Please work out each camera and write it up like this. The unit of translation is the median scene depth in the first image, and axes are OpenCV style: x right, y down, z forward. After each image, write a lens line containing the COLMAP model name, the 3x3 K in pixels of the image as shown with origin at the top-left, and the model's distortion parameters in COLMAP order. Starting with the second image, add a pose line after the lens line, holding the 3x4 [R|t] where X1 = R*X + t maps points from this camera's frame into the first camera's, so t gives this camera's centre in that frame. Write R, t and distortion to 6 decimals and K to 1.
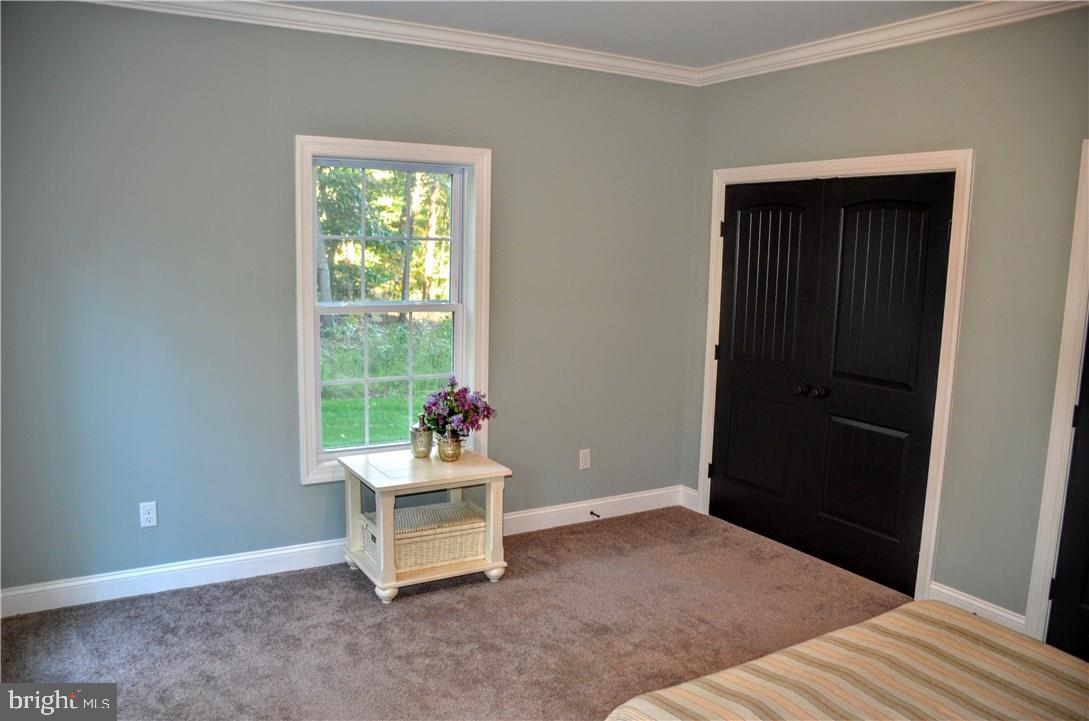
lens RADIAL K [[853.0, 0, 544.5], [0, 853.0, 360.5], [0, 0, 1]] dist [-0.039112, -0.002835]
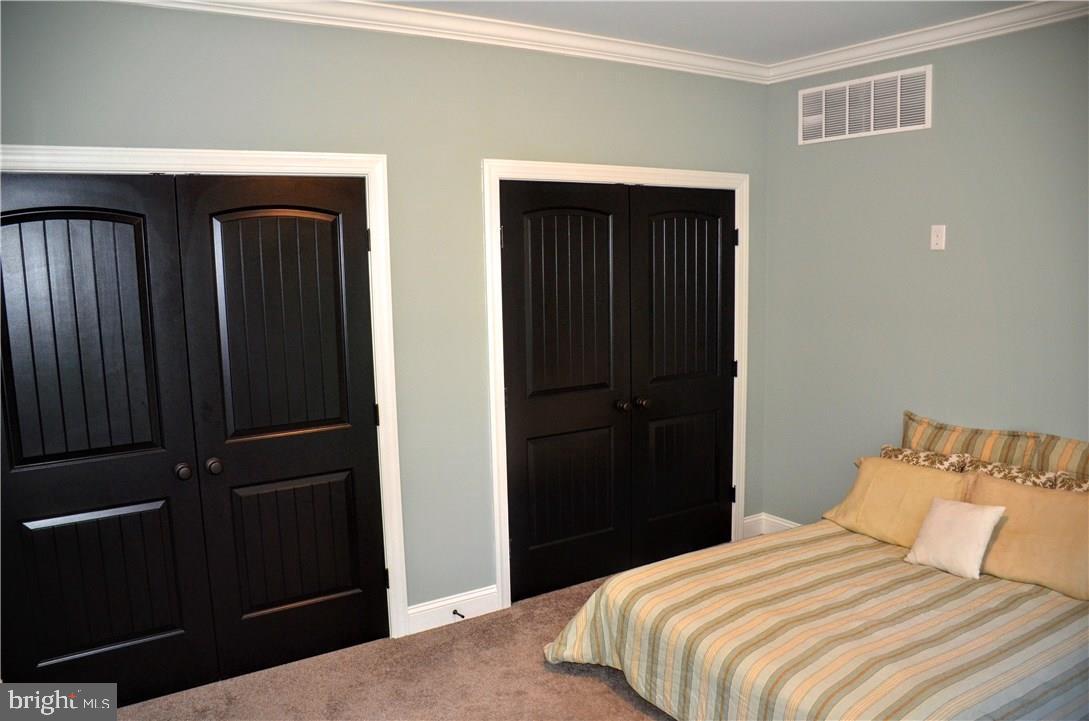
lens RADIAL K [[837.2, 0, 543.4], [0, 837.2, 380.8], [0, 0, 1]] dist [-0.115106, -0.000028]
pose [[-0.042687, -0.171605, 0.984241, -0.520756], [0.161560, 0.970987, 0.176301, -0.157399], [-0.985939, 0.166539, -0.013724, 0.992861]]
